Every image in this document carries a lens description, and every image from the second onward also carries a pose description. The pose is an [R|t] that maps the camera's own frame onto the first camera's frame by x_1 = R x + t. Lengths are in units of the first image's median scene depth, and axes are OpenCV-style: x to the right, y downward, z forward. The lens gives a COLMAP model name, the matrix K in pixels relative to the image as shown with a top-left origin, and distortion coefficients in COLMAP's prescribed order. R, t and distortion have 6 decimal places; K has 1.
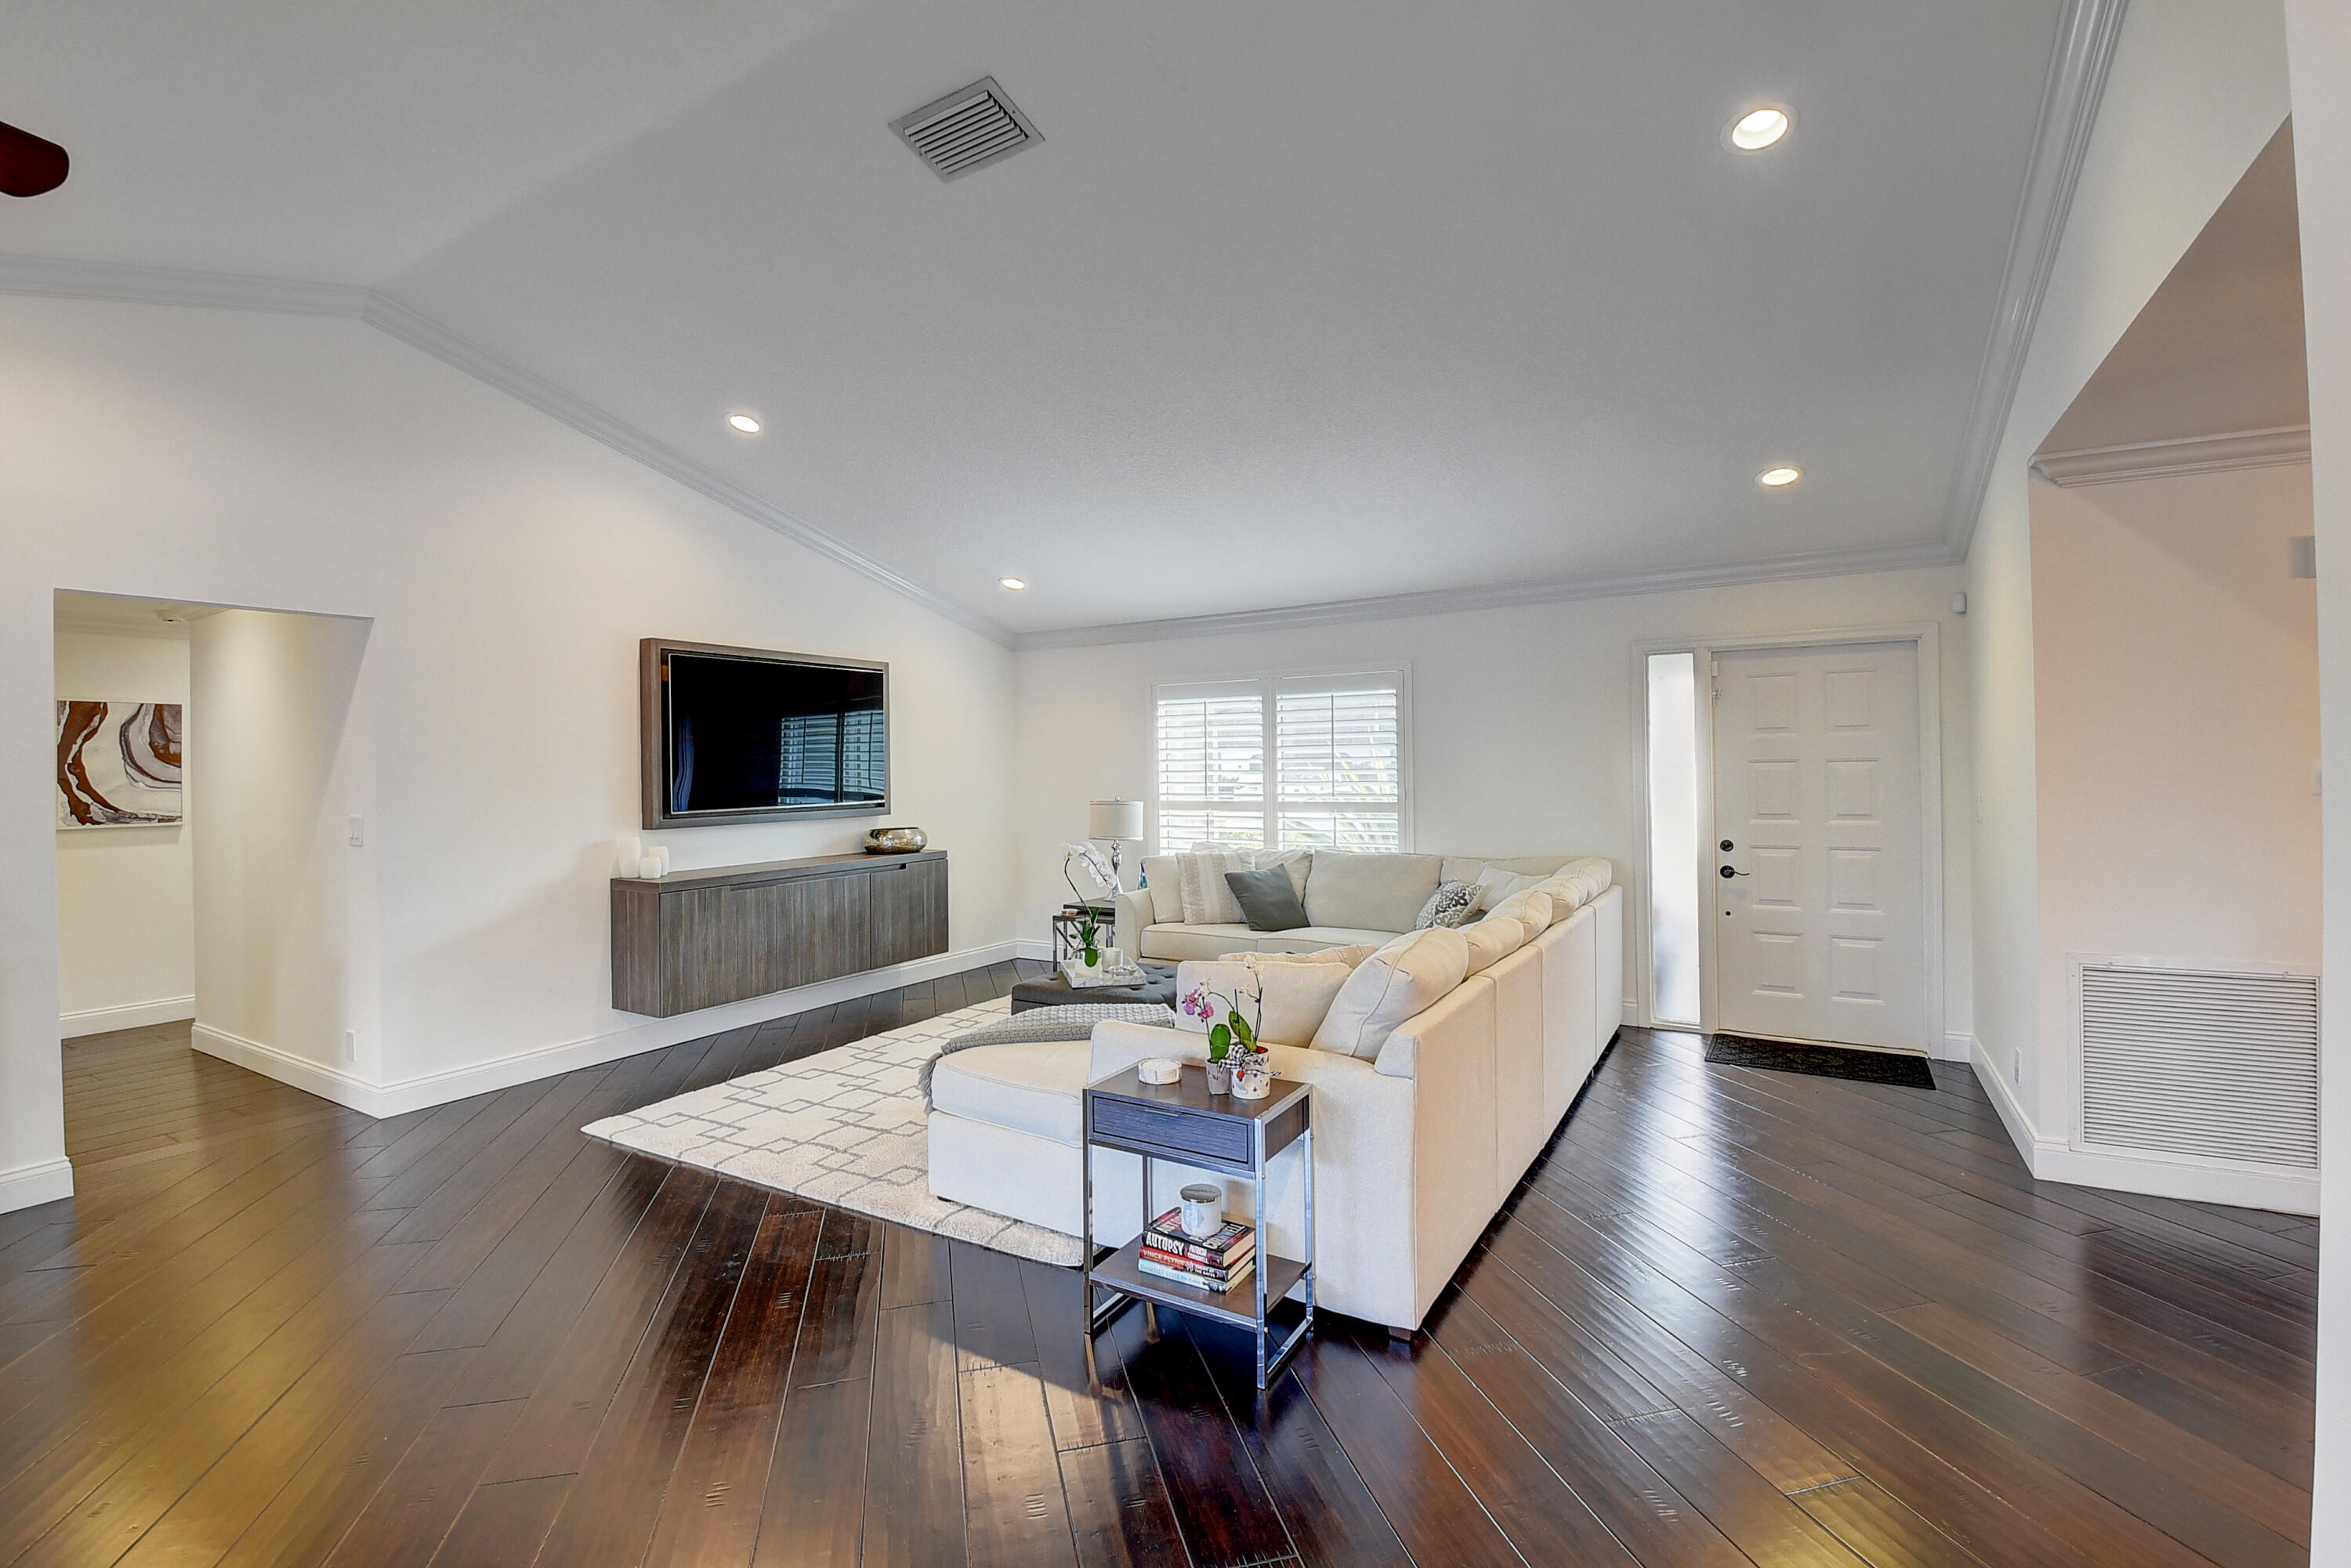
lens RADIAL K [[1025.1, 0, 1159.3], [0, 1025.1, 765.5], [0, 0, 1]] dist [0.011182, -0.022638]
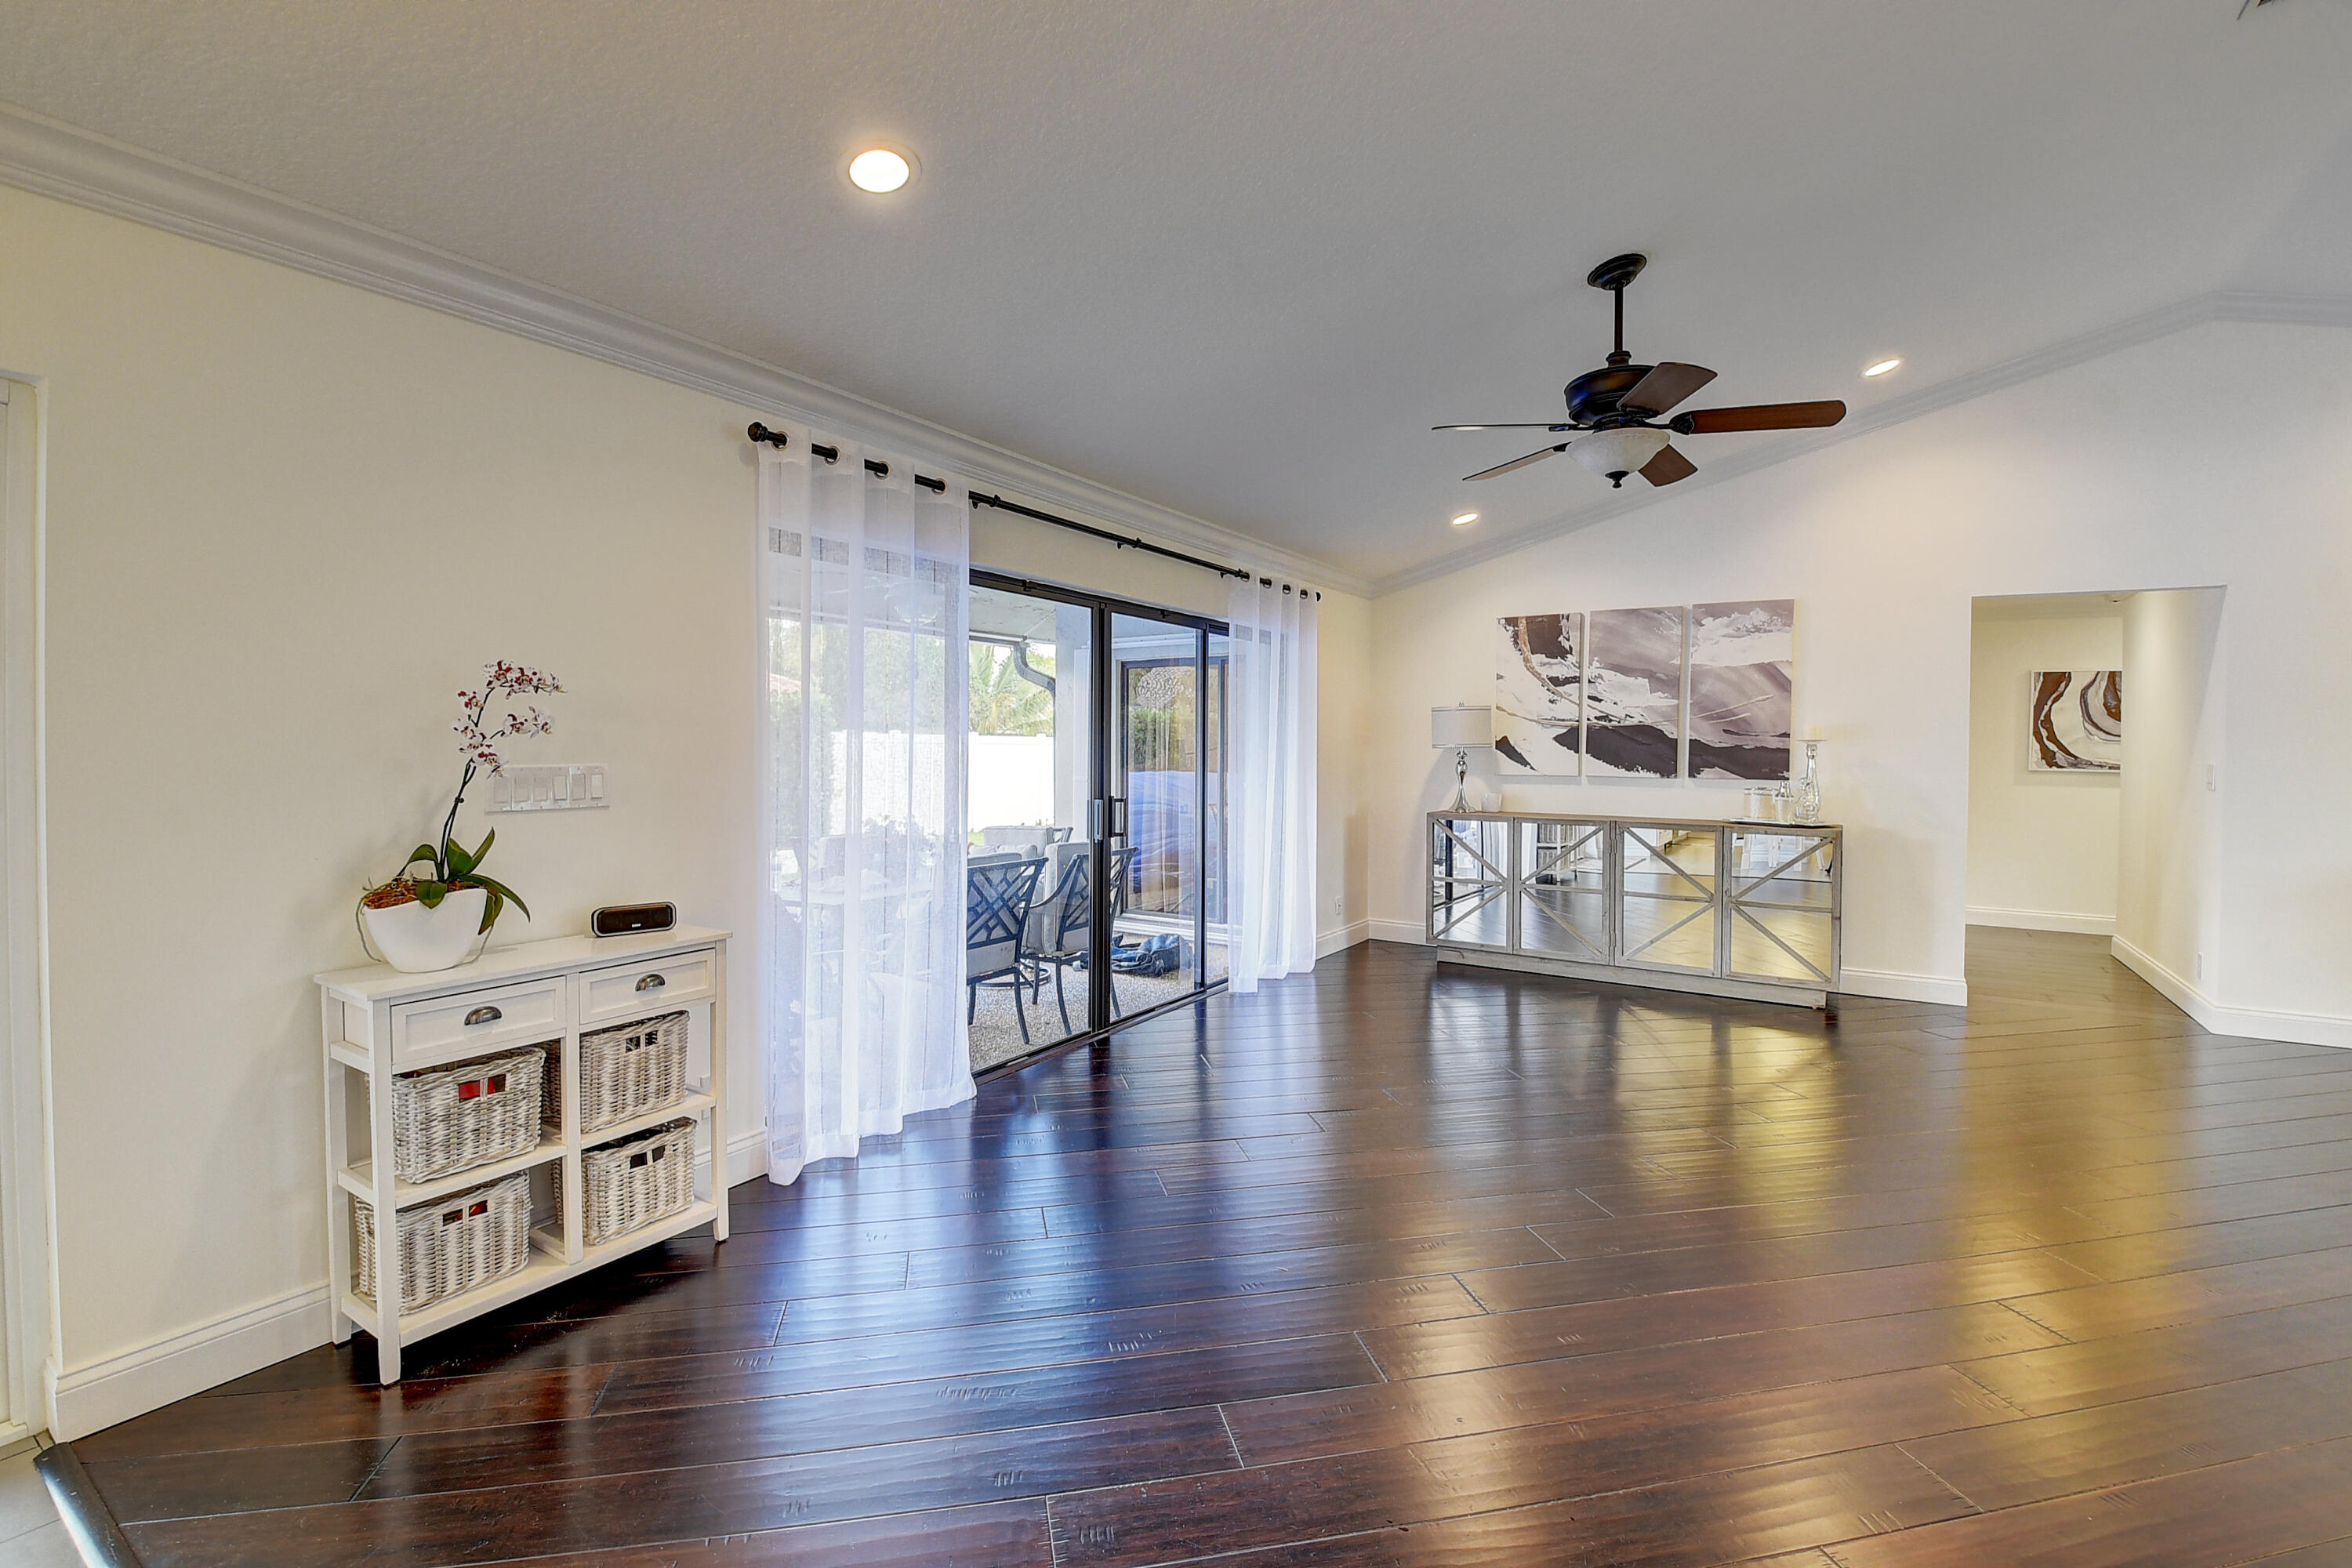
lens RADIAL K [[1025.5, 0, 1159.7], [0, 1025.5, 765.5], [0, 0, 1]] dist [0.011182, -0.022638]
pose [[-0.040320, 0.040931, -0.998348, 0.282019], [-0.013932, 0.999040, 0.041522, 0.017729], [0.999090, 0.015584, -0.039711, -0.085242]]
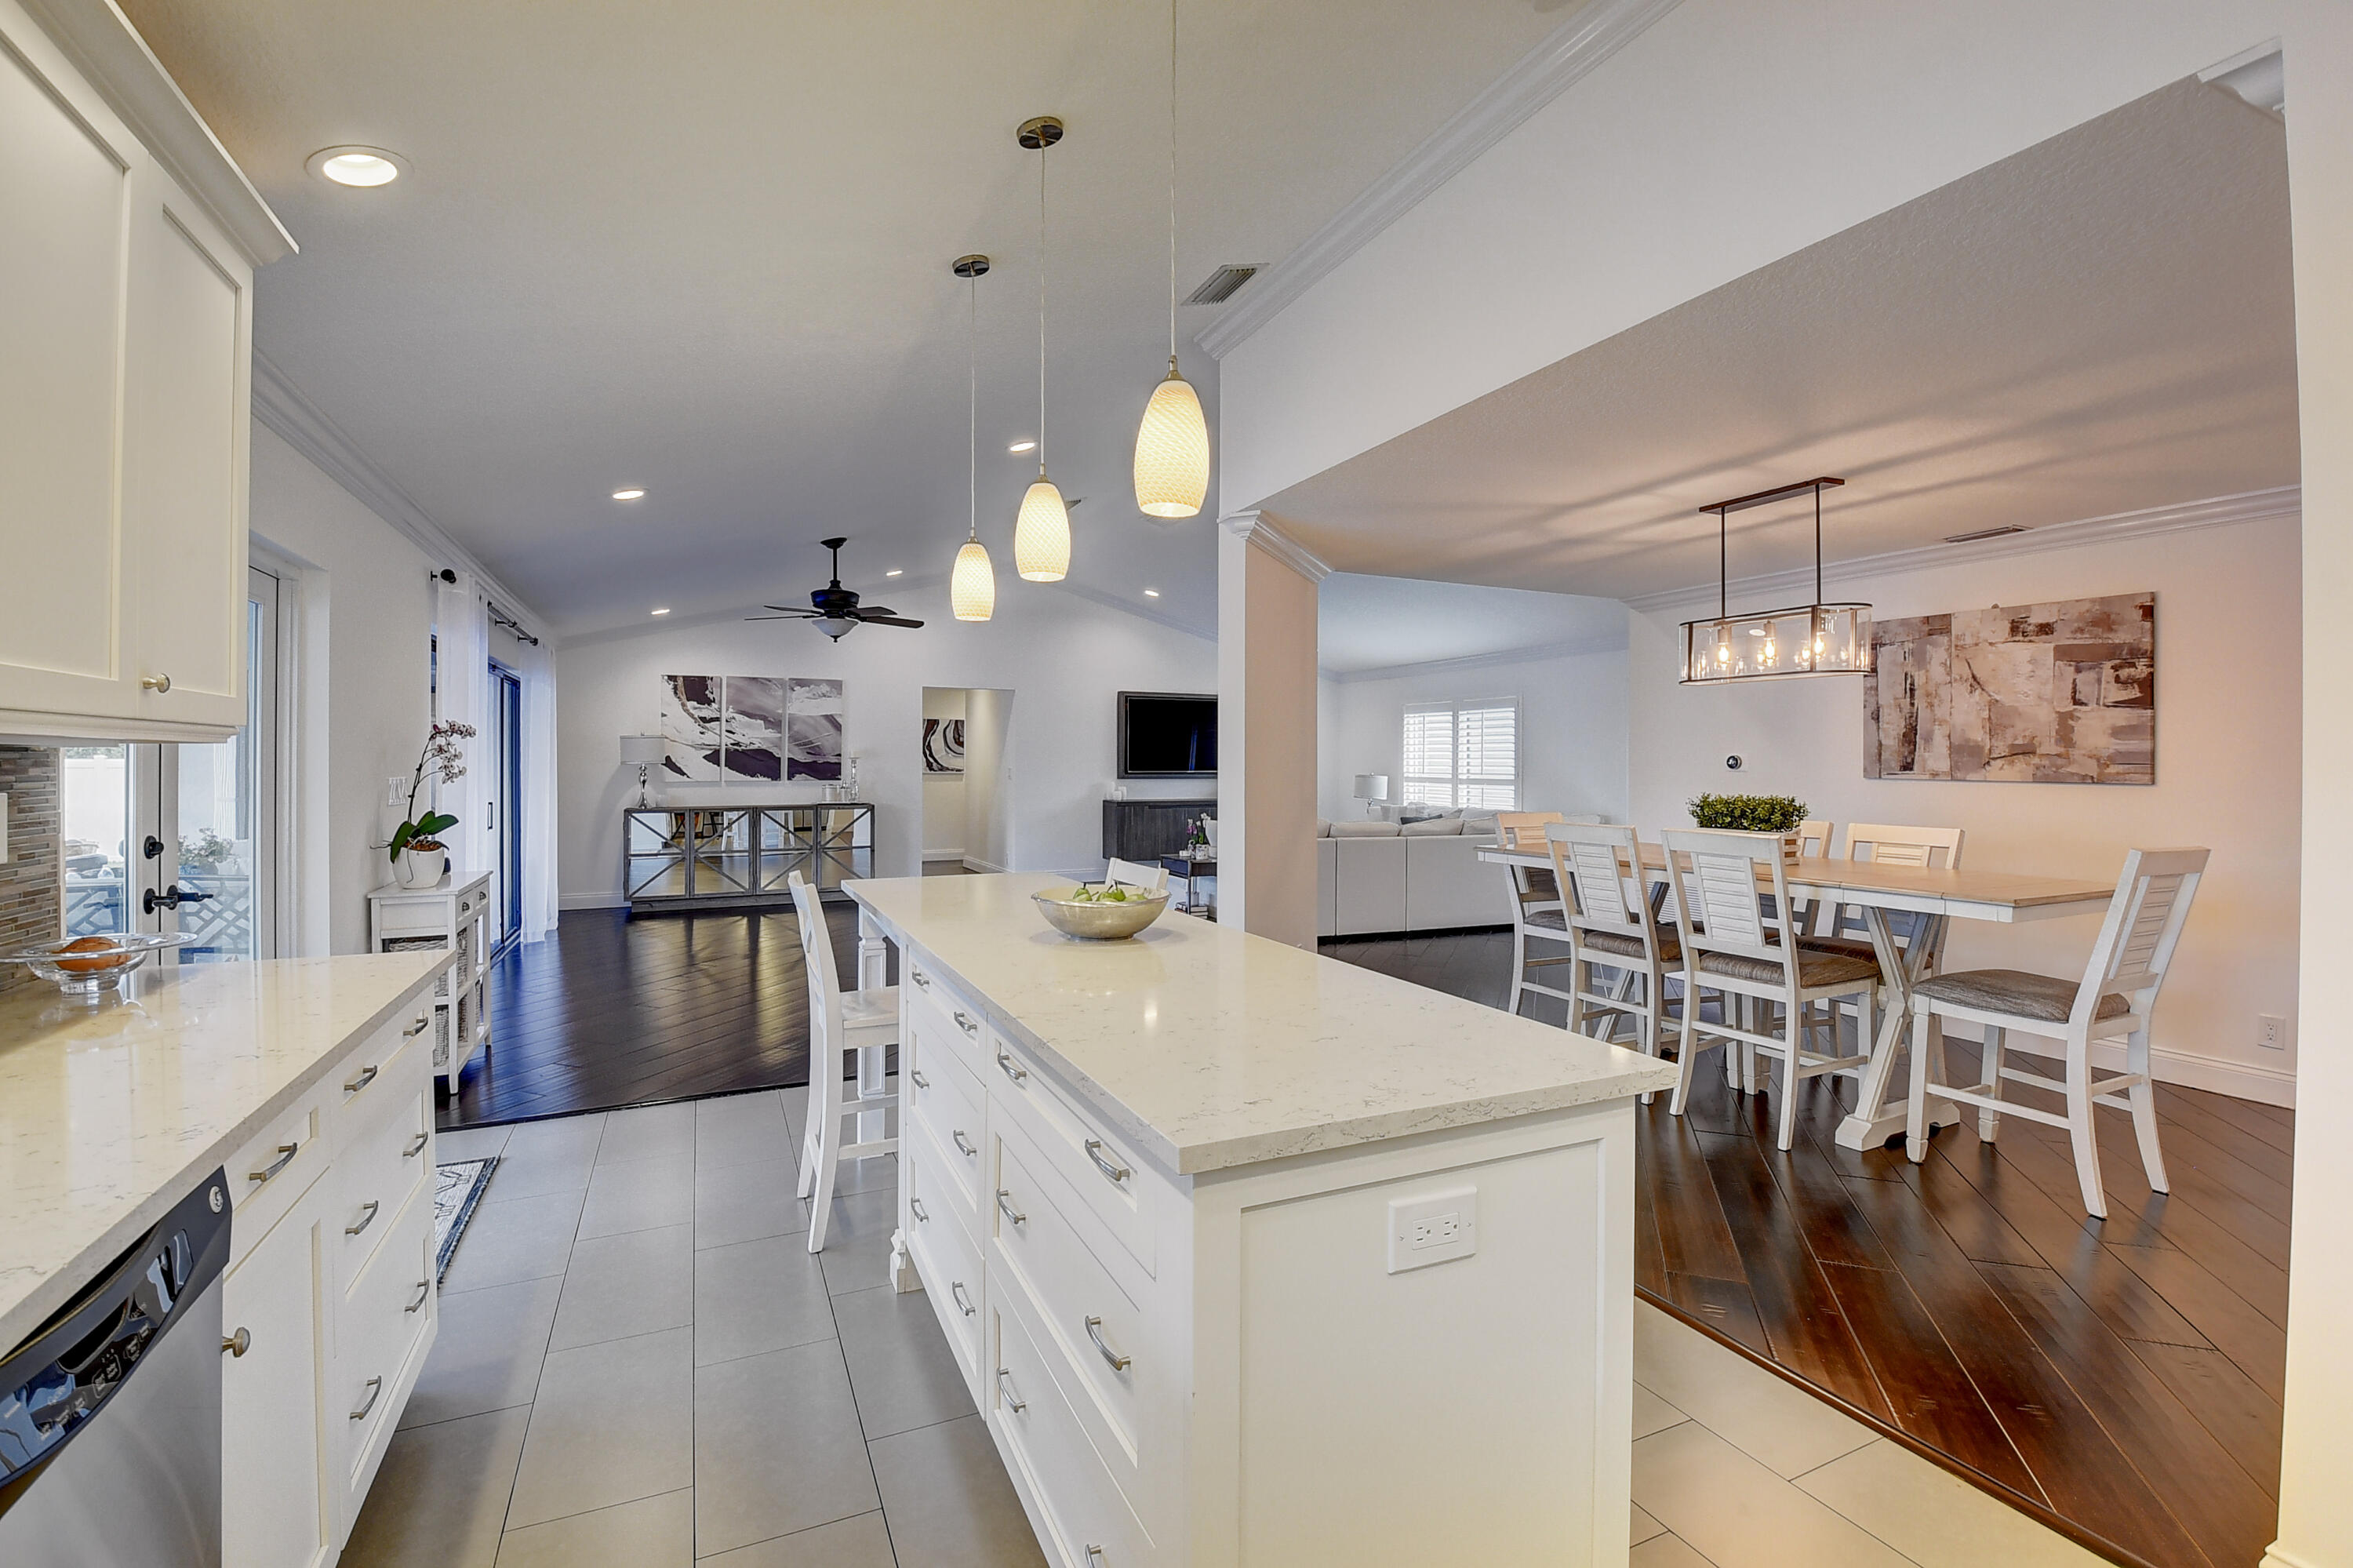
lens RADIAL K [[1026.0, 0, 1160.2], [0, 1026.0, 765.5], [0, 0, 1]] dist [0.011182, -0.022638]
pose [[0.821495, 0.021622, -0.569806, 0.738044], [-0.019788, 0.999760, 0.009409, 0.011579], [0.569872, 0.003546, 0.821725, -0.663782]]
